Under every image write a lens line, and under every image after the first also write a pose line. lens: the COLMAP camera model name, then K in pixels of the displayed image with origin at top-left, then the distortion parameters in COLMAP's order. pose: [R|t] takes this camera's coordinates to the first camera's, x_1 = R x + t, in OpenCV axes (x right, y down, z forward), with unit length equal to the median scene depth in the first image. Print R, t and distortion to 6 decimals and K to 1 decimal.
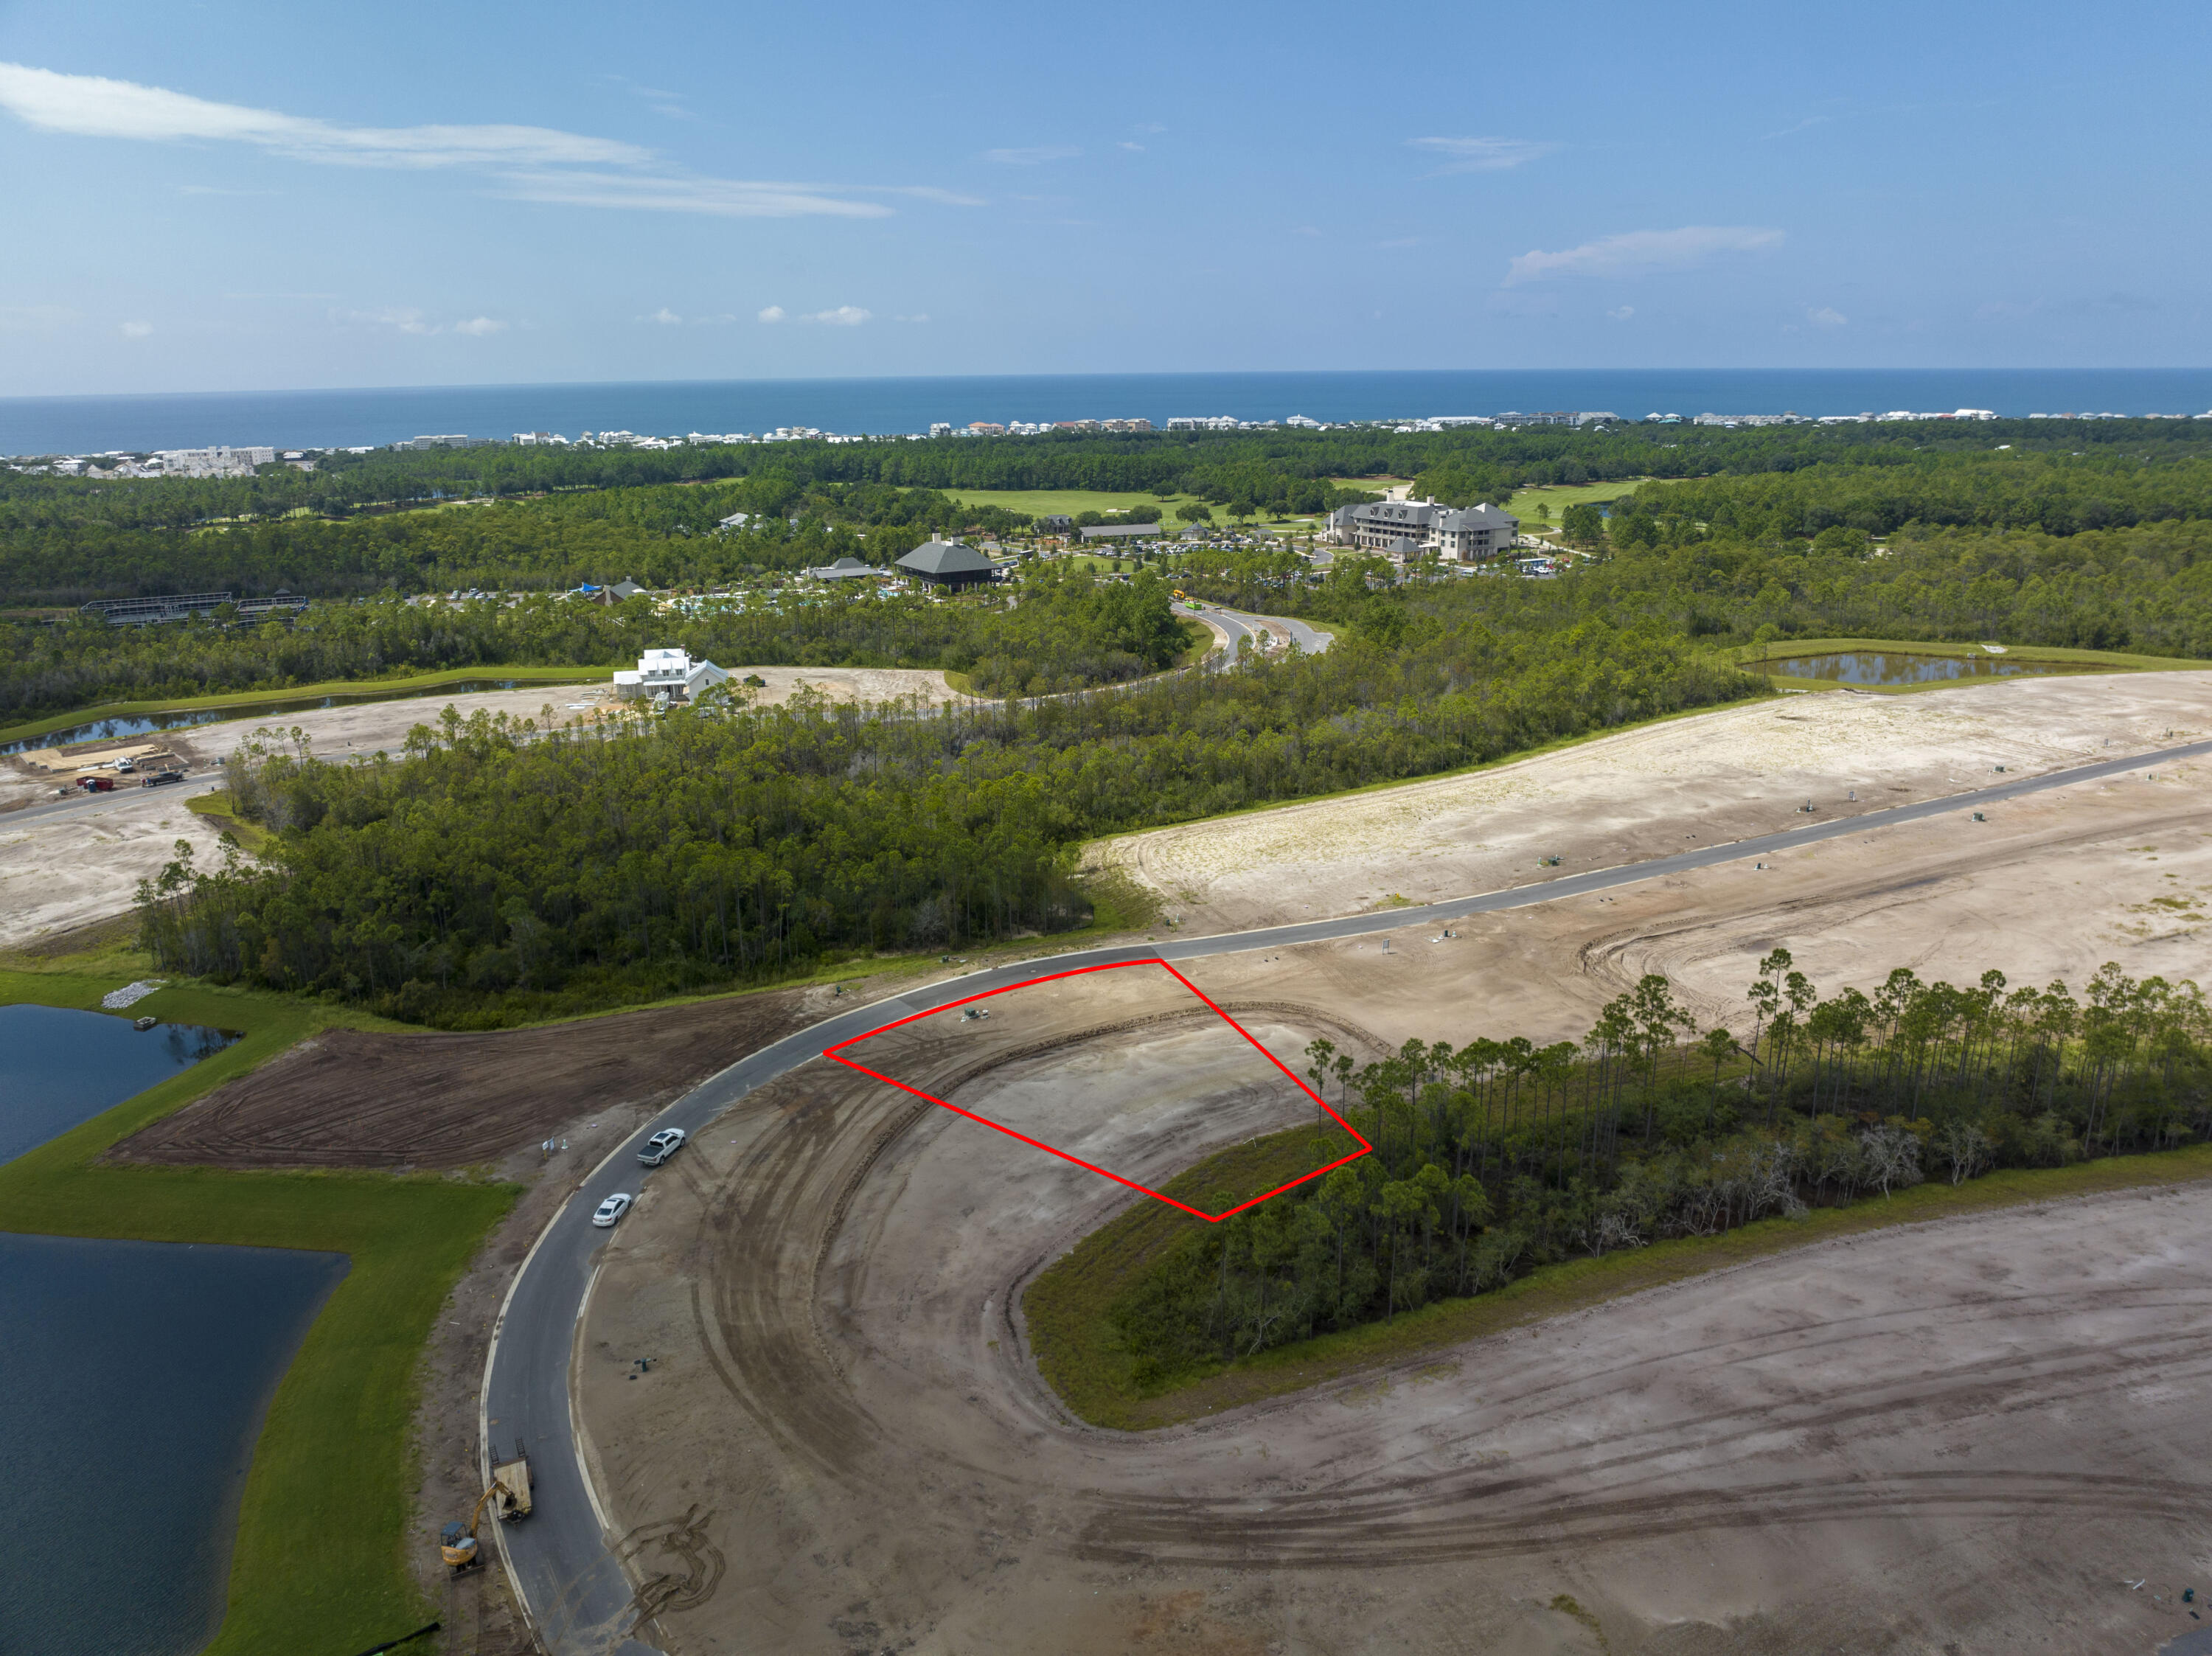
lens RADIAL K [[1565.1, 0, 1113.6], [0, 1565.1, 783.2], [0, 0, 1]] dist [-0.037488, 0.001342]
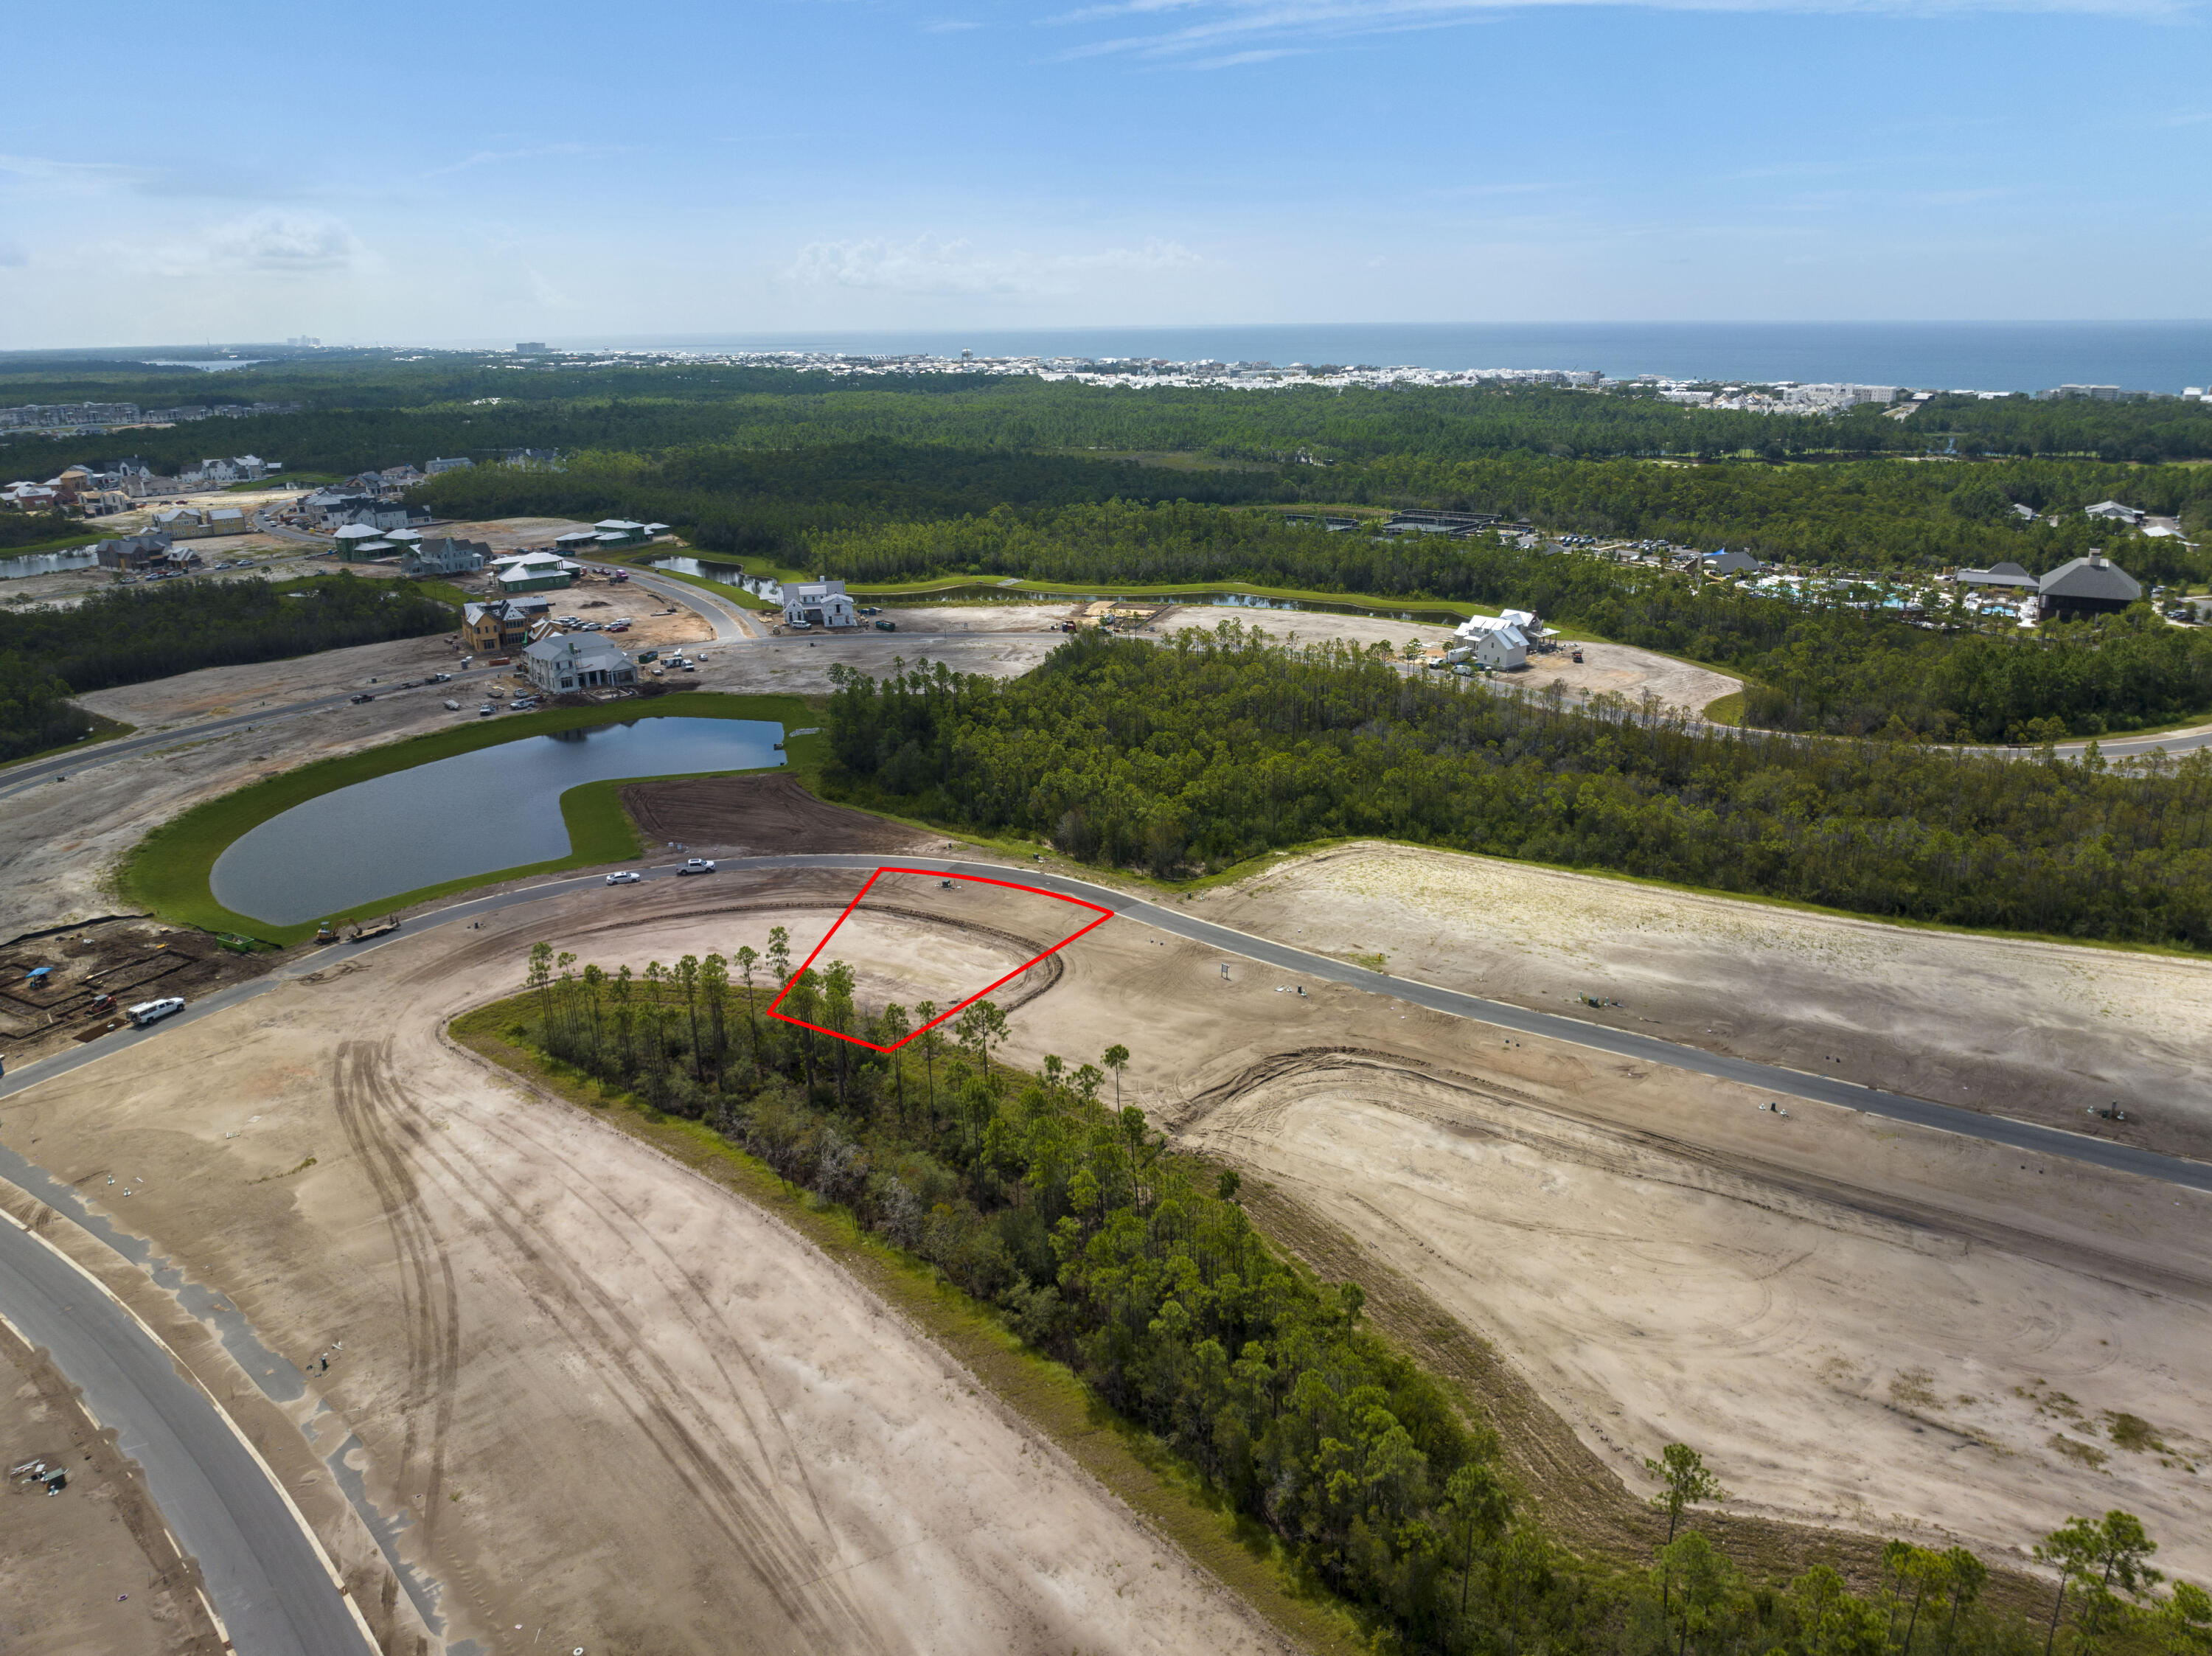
lens RADIAL K [[1565.1, 0, 1108.1], [0, 1565.1, 815.9], [0, 0, 1]] dist [-0.037488, 0.001342]
pose [[0.474366, 0.274223, -0.836528, 0.697982], [-0.219447, 0.957083, 0.189301, -0.123182], [0.852537, 0.093775, 0.514185, 0.283169]]
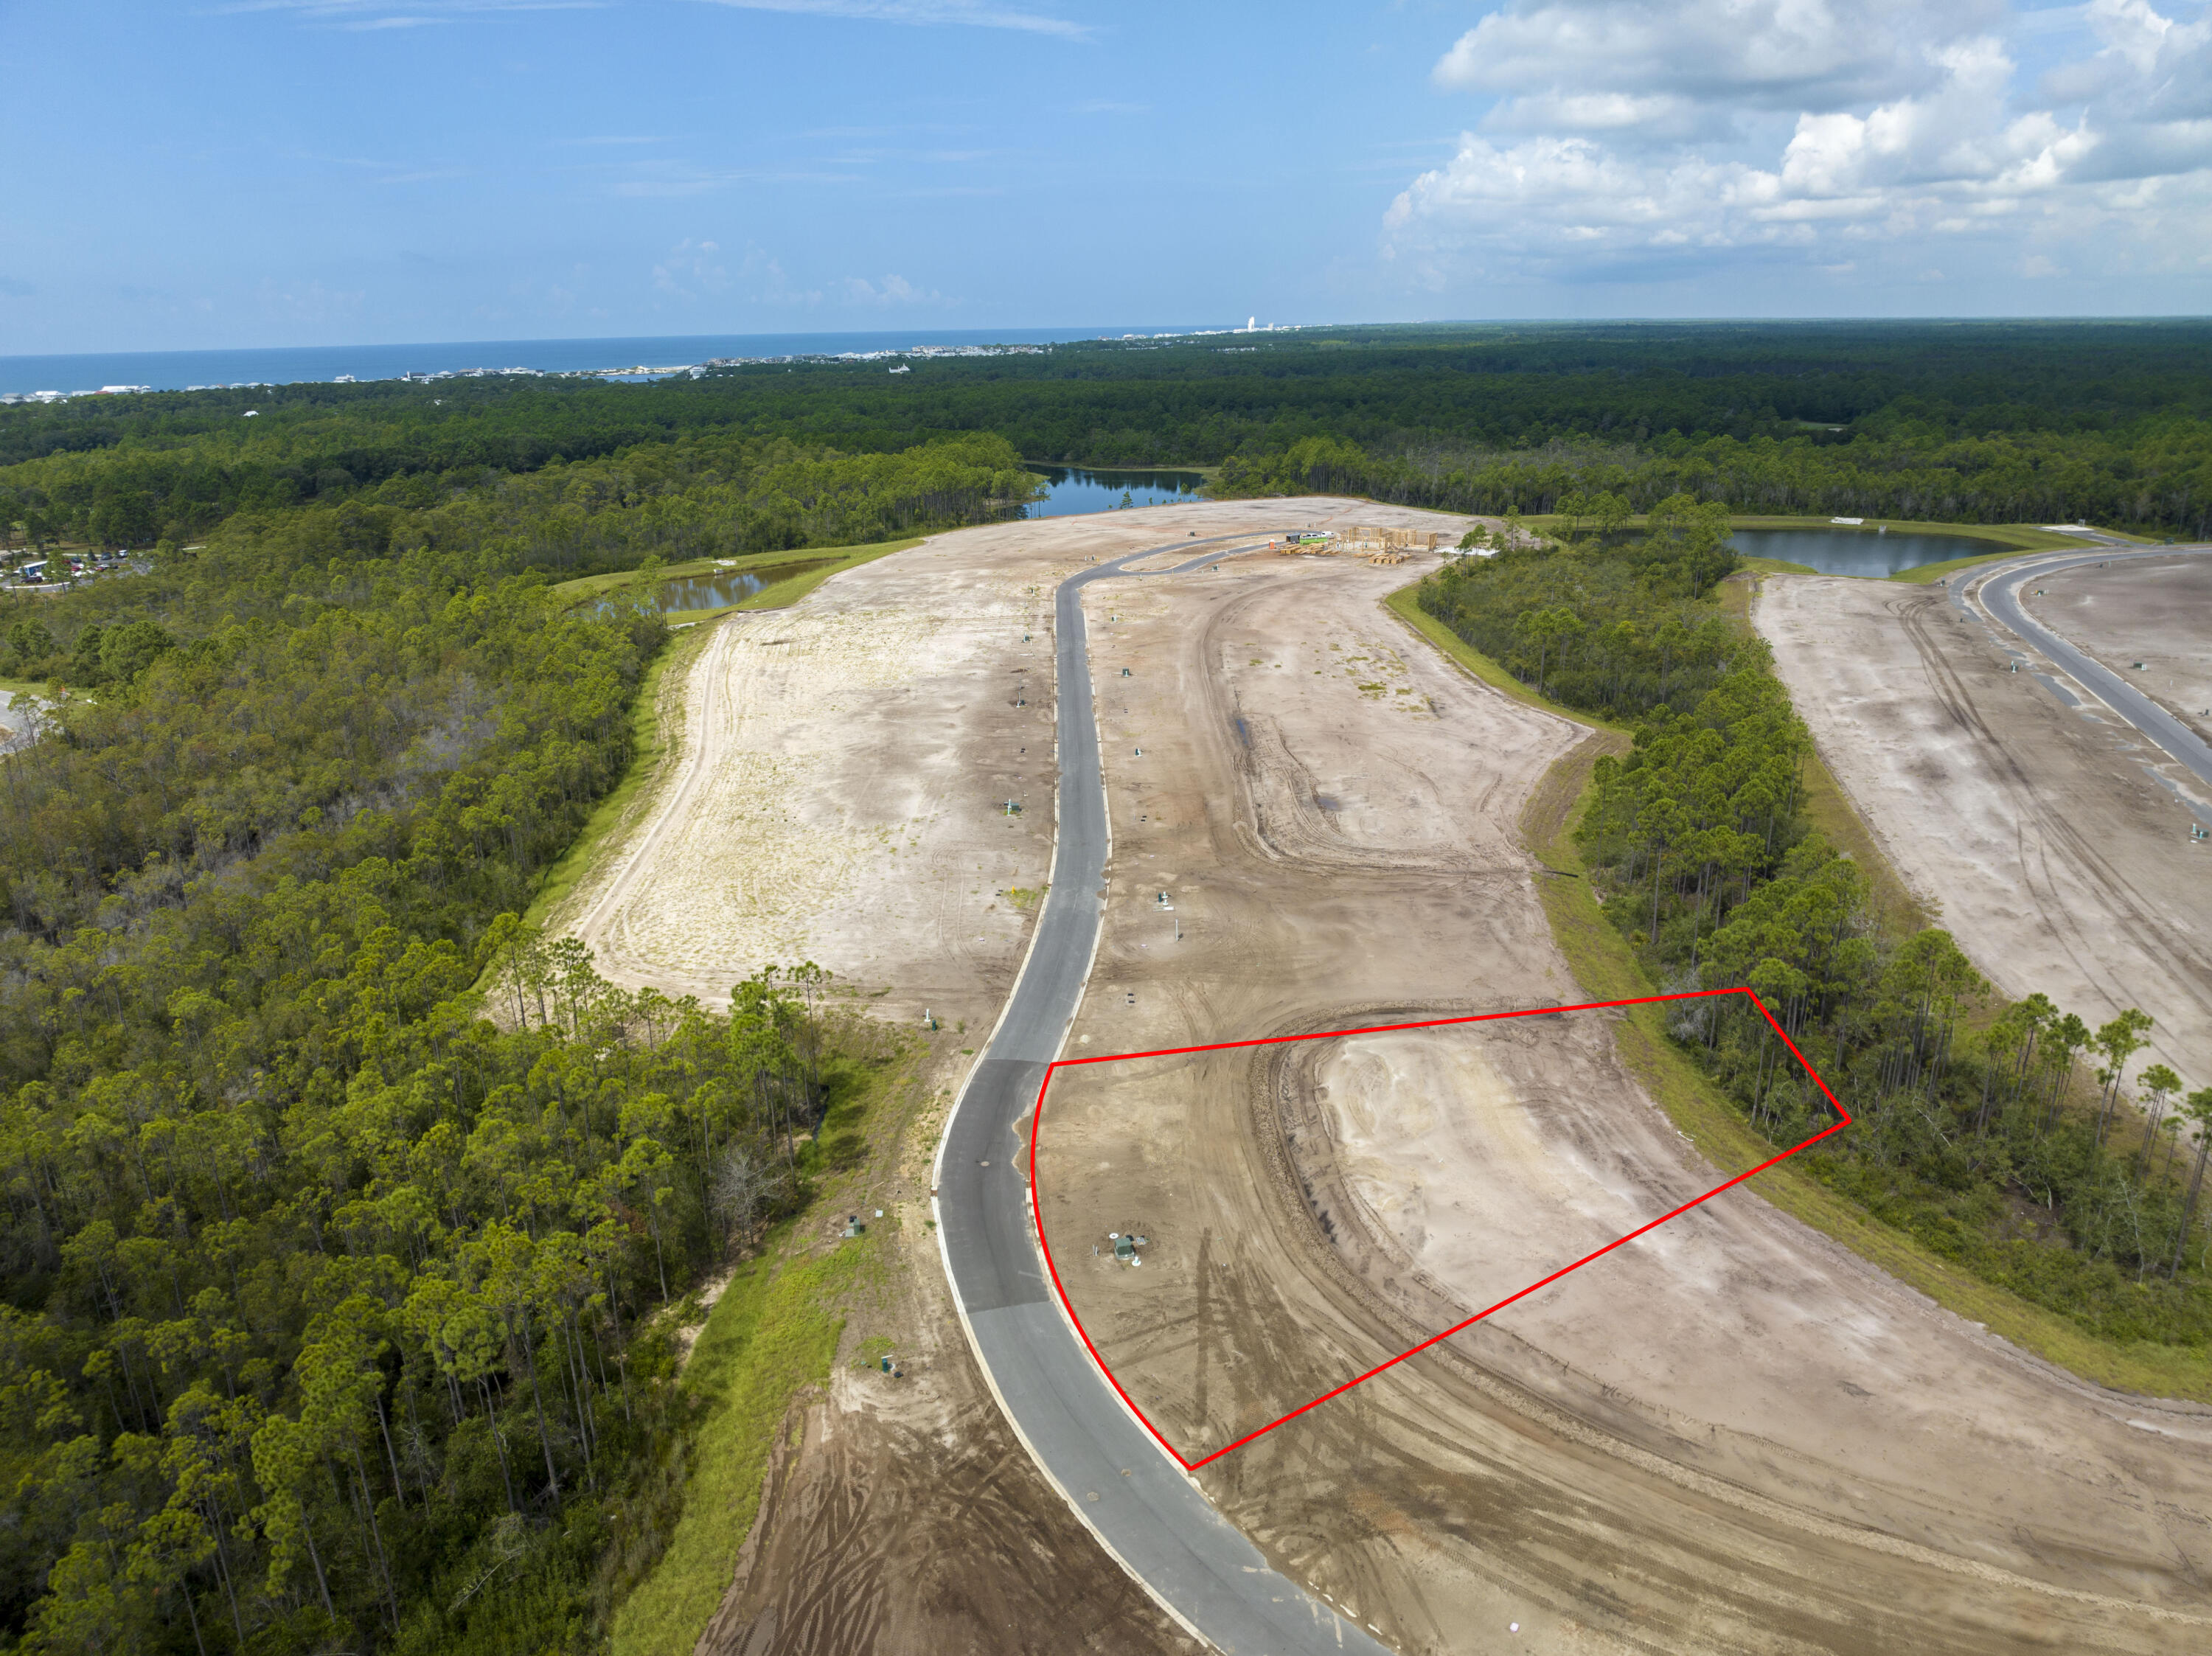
lens RADIAL K [[1565.1, 0, 1116.9], [0, 1565.1, 825.5], [0, 0, 1]] dist [-0.037488, 0.001342]
pose [[0.426460, -0.273617, 0.862129, -0.351574], [0.244621, 0.952518, 0.181300, -0.065976], [-0.870800, 0.133578, 0.473143, 0.469146]]
